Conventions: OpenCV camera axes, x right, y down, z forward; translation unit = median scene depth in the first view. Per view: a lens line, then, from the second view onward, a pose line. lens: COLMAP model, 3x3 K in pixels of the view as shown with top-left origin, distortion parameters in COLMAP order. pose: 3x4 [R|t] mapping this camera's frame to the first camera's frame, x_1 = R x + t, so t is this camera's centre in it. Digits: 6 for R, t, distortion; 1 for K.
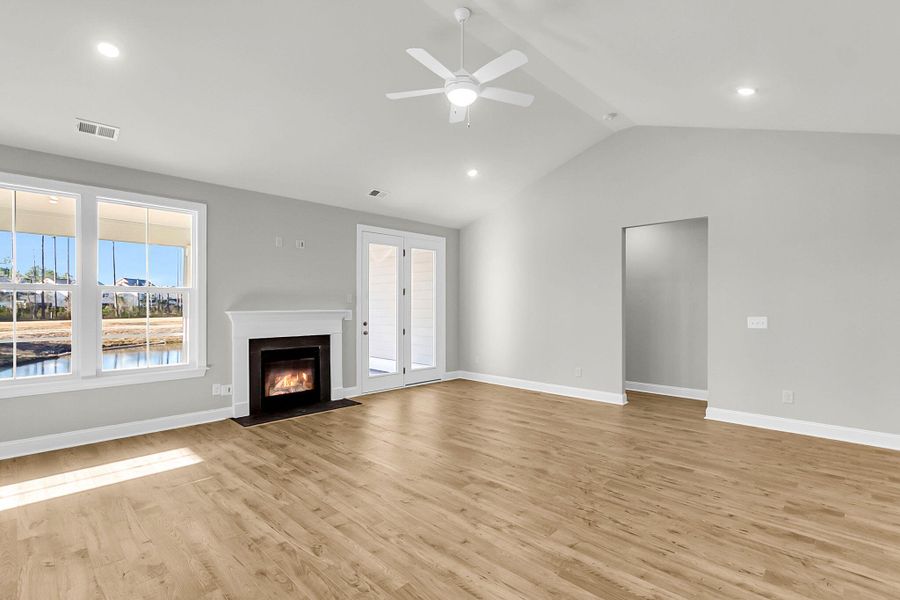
lens RADIAL K [[427.8, 0, 449.7], [0, 427.8, 300.0], [0, 0, 1]] dist [-0.001769, 0.001714]
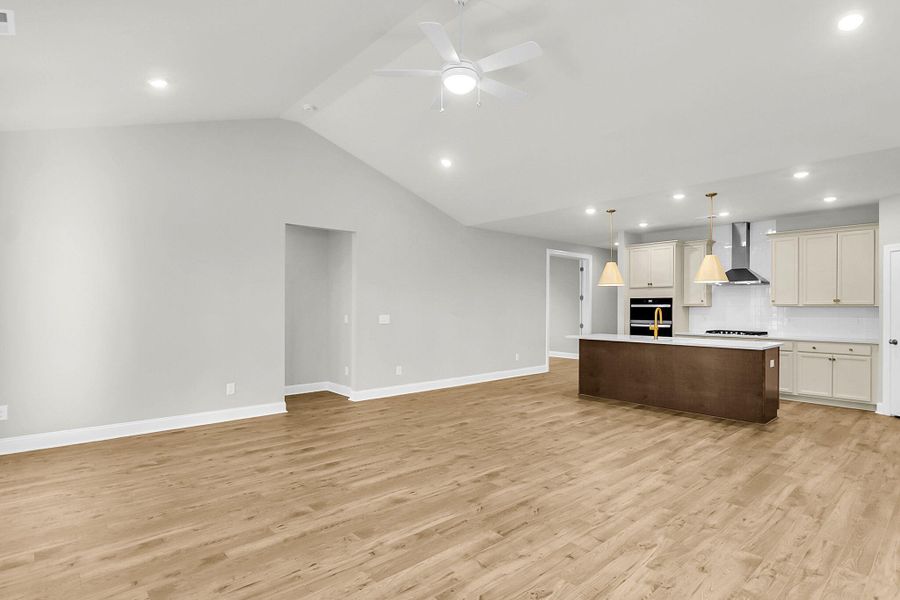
lens RADIAL K [[463.9, 0, 457.9], [0, 463.9, 300.8], [0, 0, 1]] dist [-0.001034, -0.000339]
pose [[0.049903, 0.013483, 0.998663, -0.878607], [-0.018138, 0.999756, -0.012591, 0.011301], [-0.998589, -0.017485, 0.050136, 0.853816]]
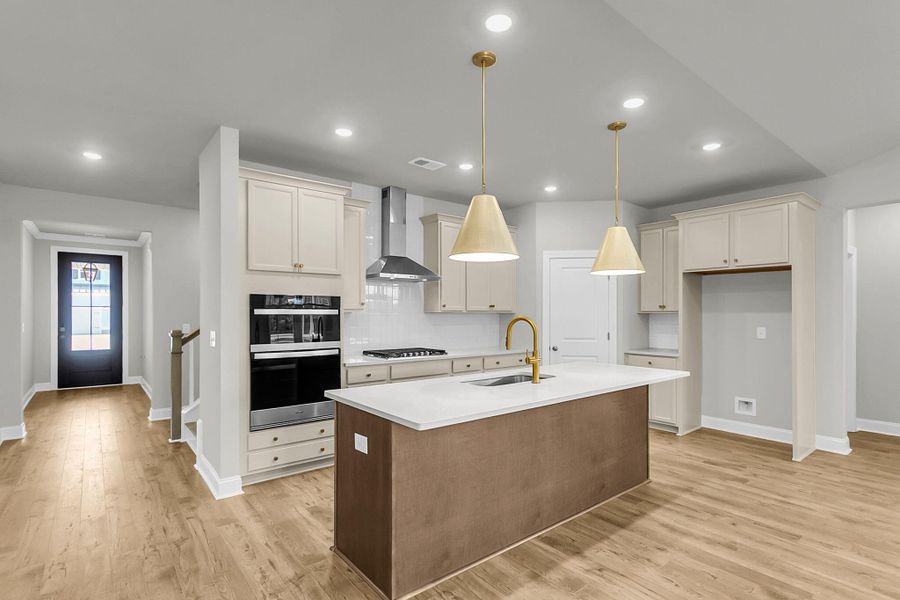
lens RADIAL K [[442.7, 0, 449.1], [0, 442.7, 316.1], [0, 0, 1]] dist [0.004572, 0.000001]
pose [[-0.992676, -0.002497, 0.120783, 0.850689], [-0.003498, 0.999961, -0.008078, 0.007705], [-0.120758, -0.008442, -0.992646, 0.987941]]
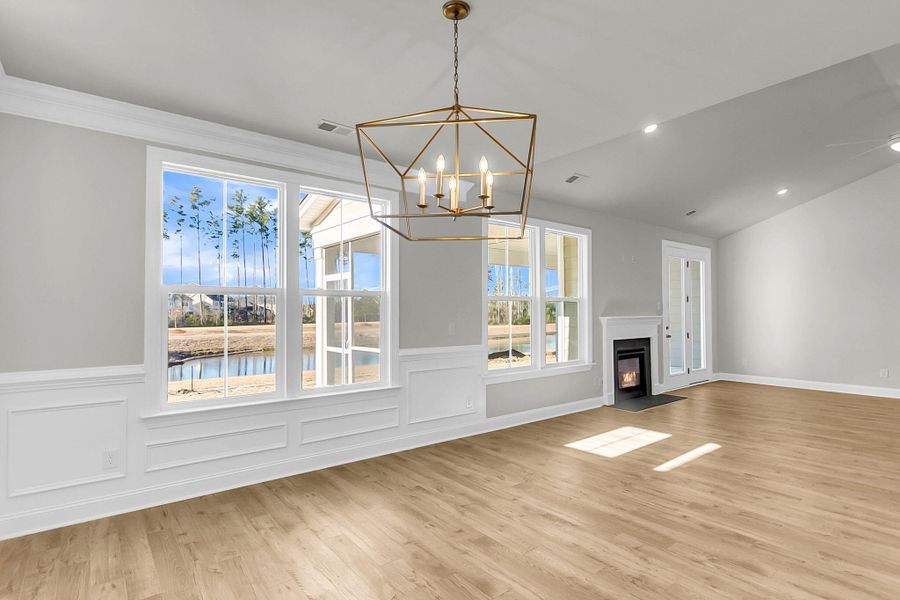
lens RADIAL K [[463.9, 0, 443.8], [0, 463.9, 296.0], [0, 0, 1]] dist [-0.001034, -0.000339]
pose [[0.992181, -0.009411, -0.124450, -1.031921], [0.006538, 0.999703, -0.023469, -0.006261], [0.124634, 0.022472, 0.991948, -0.462545]]
